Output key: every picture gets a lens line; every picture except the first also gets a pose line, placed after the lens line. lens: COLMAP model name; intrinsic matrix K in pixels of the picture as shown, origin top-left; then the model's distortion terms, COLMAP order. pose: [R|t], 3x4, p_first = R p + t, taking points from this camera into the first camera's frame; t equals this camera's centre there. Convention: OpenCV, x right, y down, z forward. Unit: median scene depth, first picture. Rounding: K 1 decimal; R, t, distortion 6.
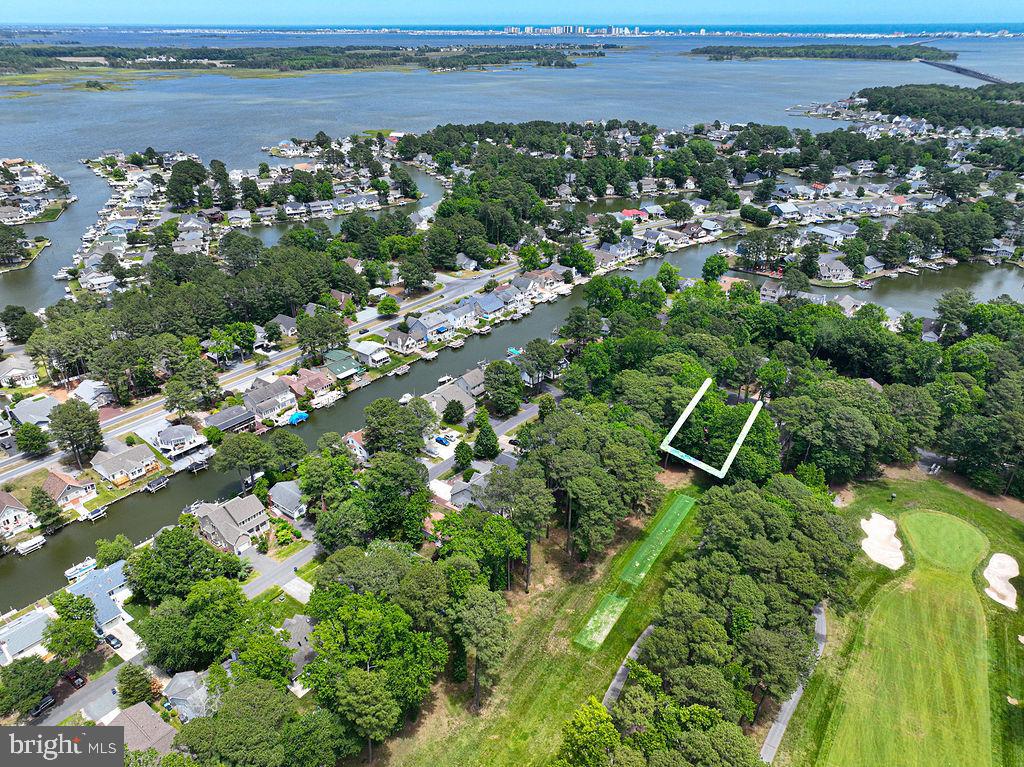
lens RADIAL K [[721.9, 0, 516.0], [0, 721.9, 383.0], [0, 0, 1]] dist [-0.001981, 0.017811]
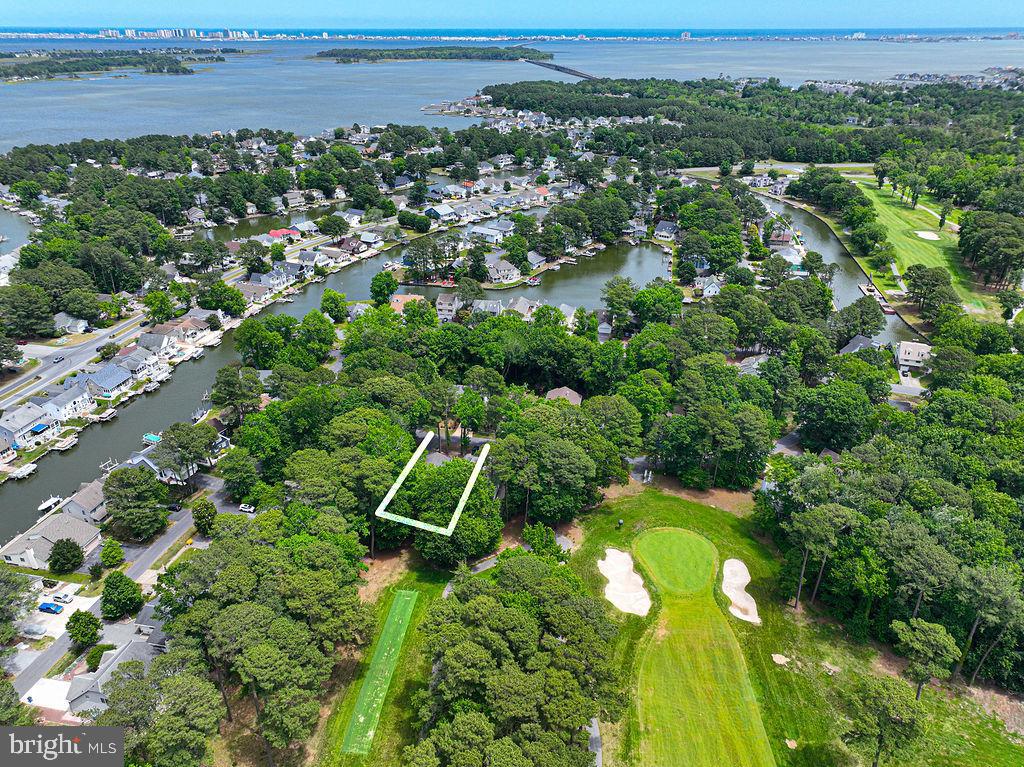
lens RADIAL K [[721.9, 0, 516.0], [0, 721.9, 383.0], [0, 0, 1]] dist [-0.001981, 0.017811]
pose [[0.895270, -0.197541, 0.399336, 0.035892], [0.199223, 0.979226, 0.037761, -0.039035], [-0.398500, 0.045751, 0.916027, 0.101706]]
